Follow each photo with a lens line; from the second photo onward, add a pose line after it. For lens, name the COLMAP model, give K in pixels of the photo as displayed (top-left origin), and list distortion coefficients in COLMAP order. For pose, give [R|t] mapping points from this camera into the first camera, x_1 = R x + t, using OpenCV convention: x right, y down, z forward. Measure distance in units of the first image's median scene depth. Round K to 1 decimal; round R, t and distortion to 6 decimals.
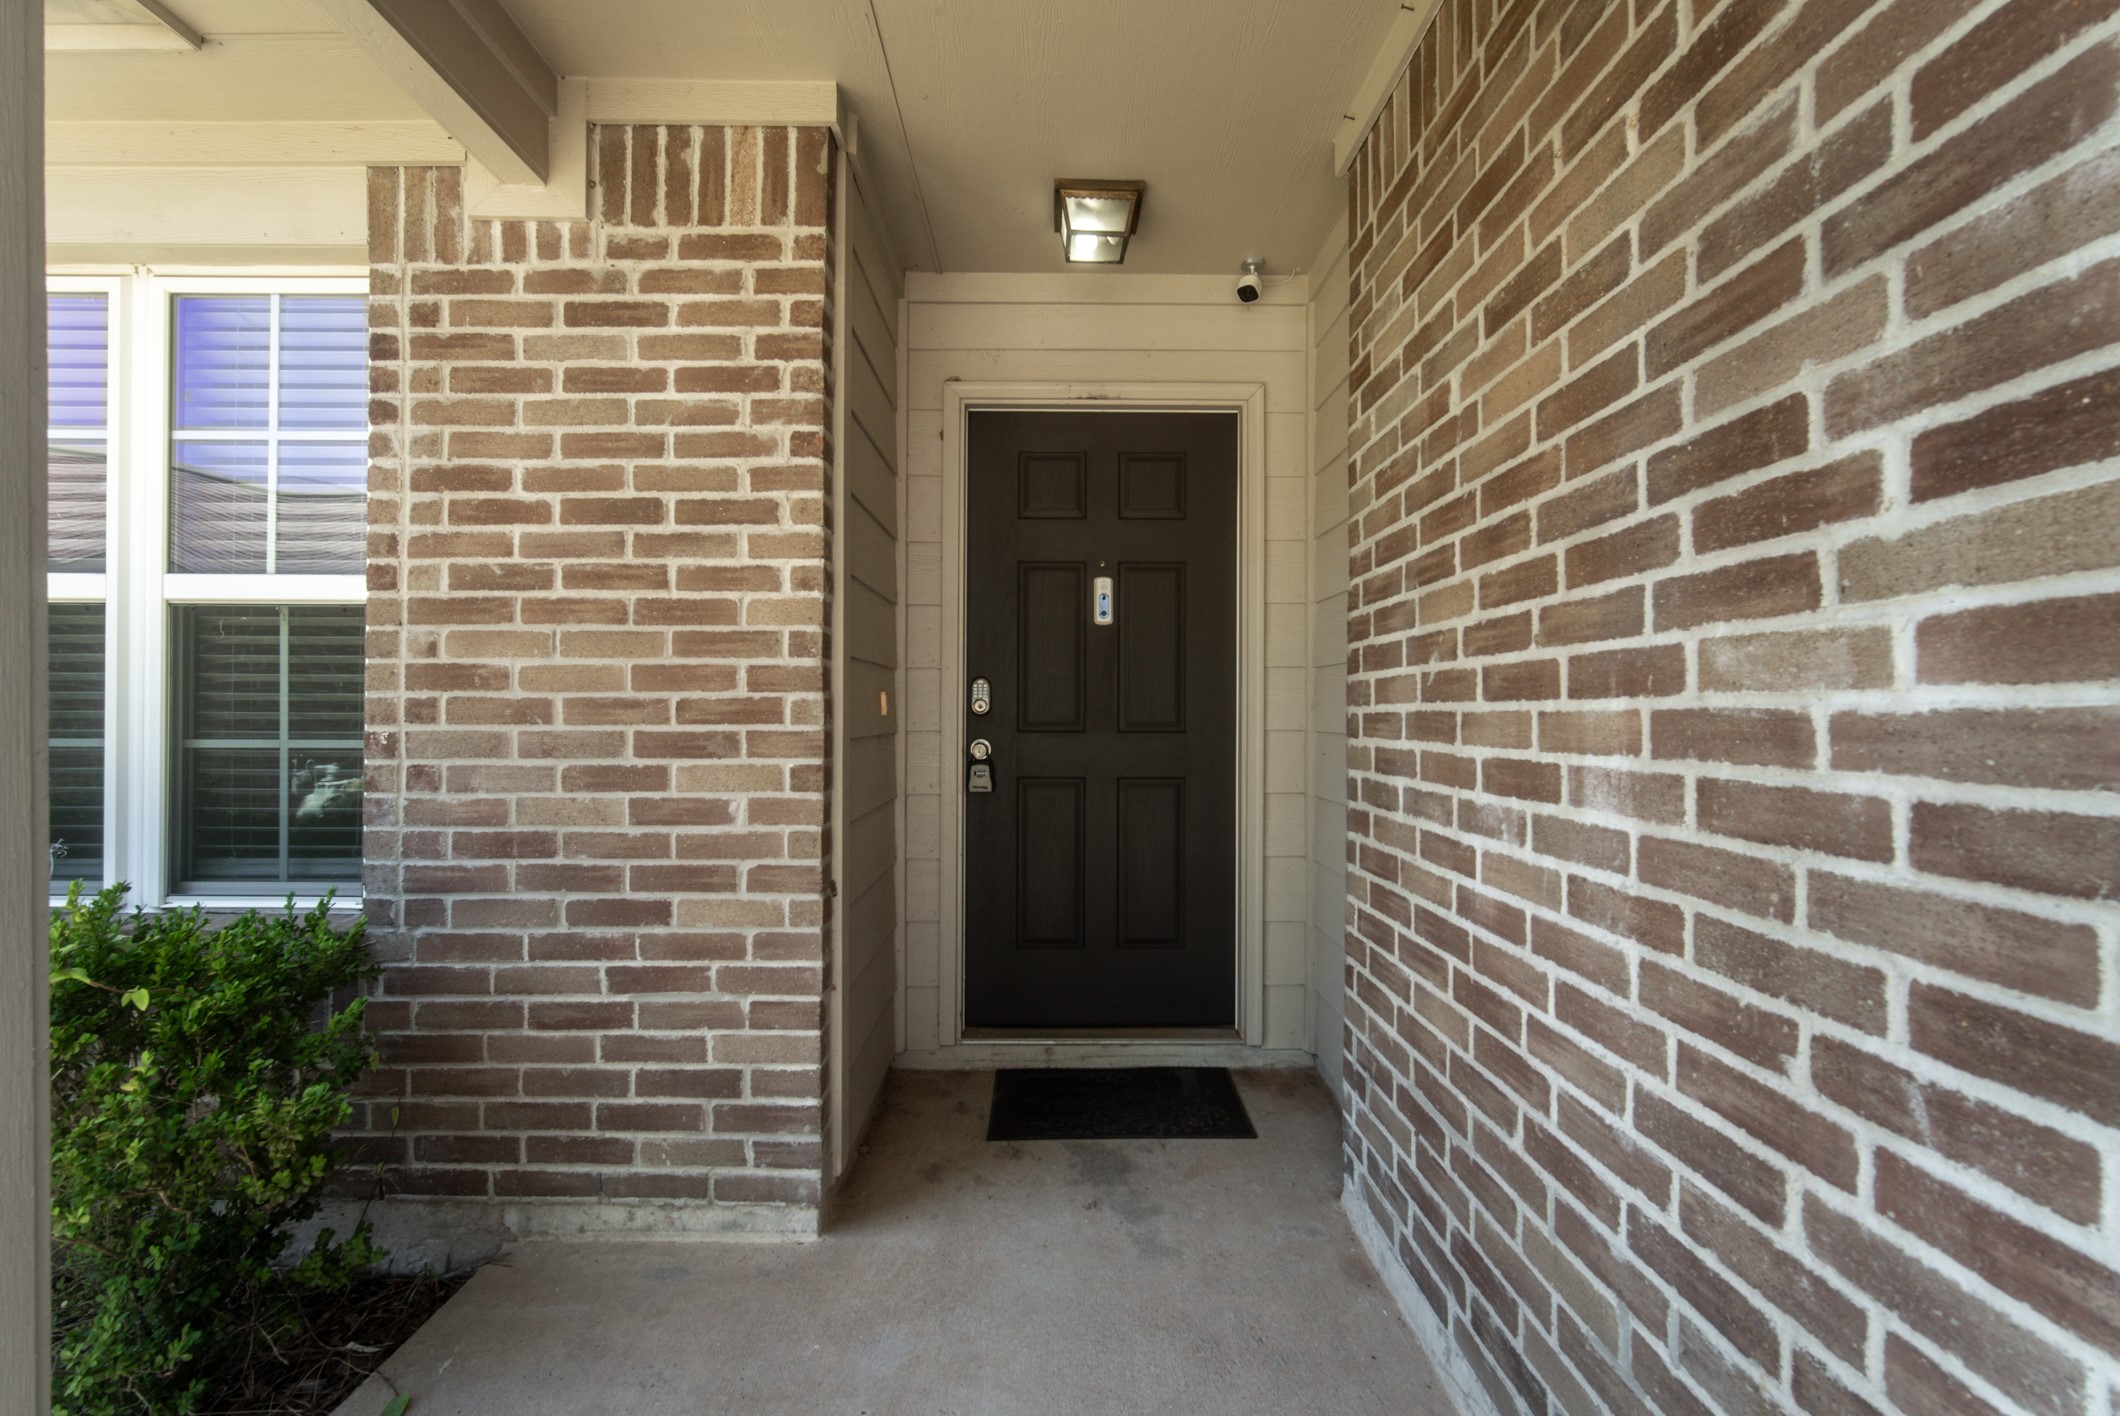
lens RADIAL K [[920.8, 0, 1059.0], [0, 920.8, 708.1], [0, 0, 1]] dist [-0.000984, -0.000042]
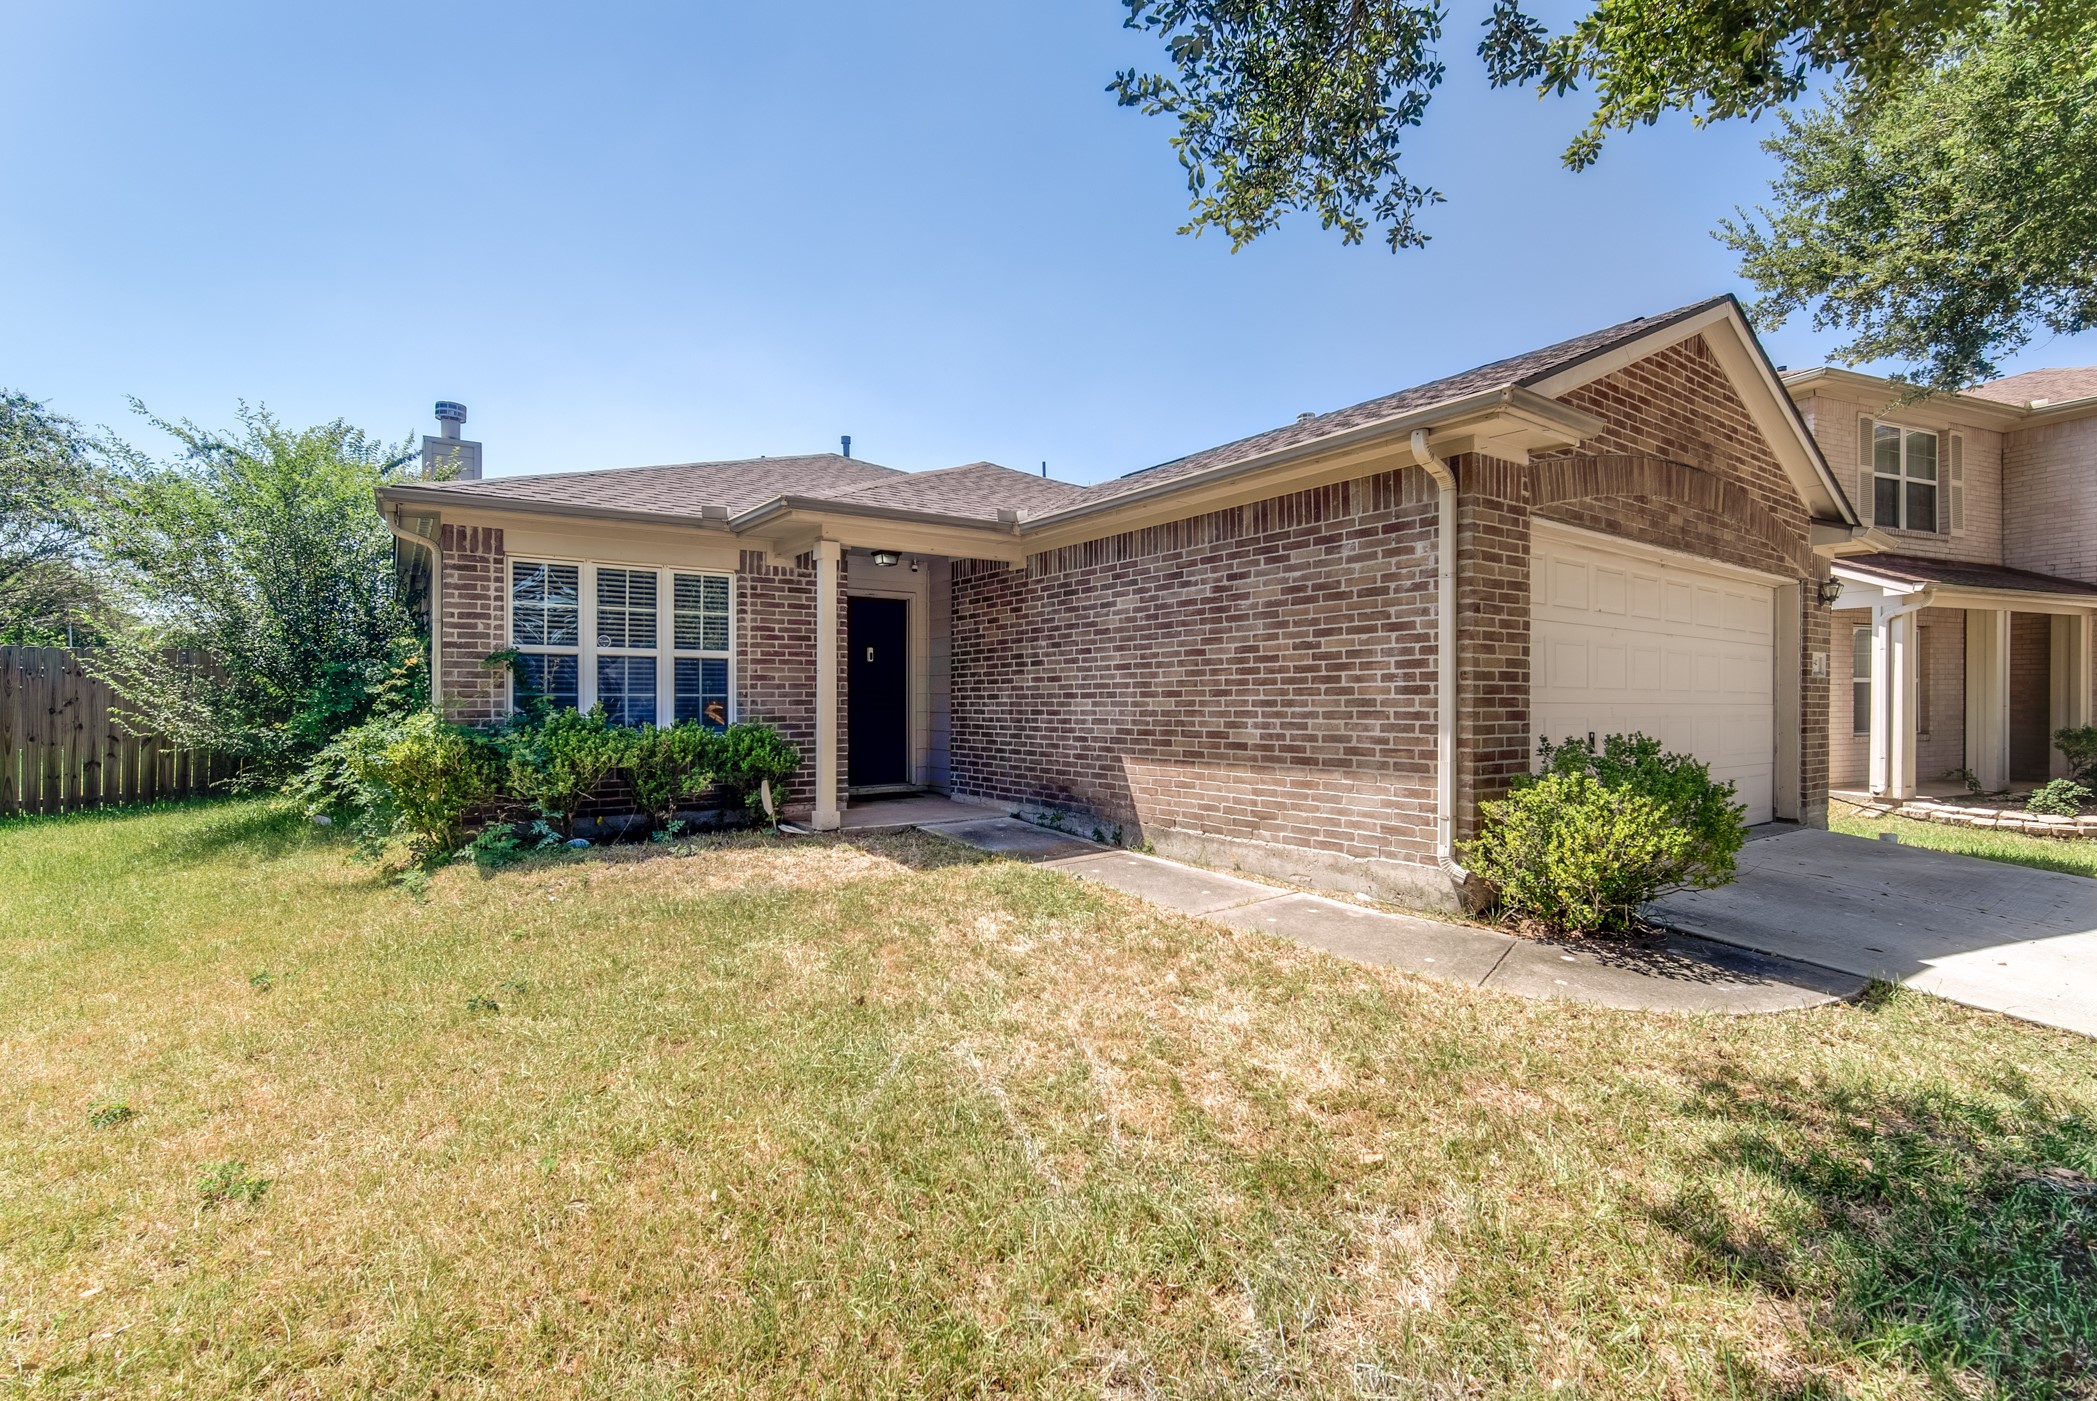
lens RADIAL K [[910.8, 0, 1044.3], [0, 910.8, 700.0], [0, 0, 1]] dist [-0.000984, -0.000042]
pose [[0.819054, -0.005606, 0.573689, -1.939757], [0.001913, 0.999973, 0.007040, 0.038242], [-0.573714, -0.004668, 0.819043, -2.998682]]
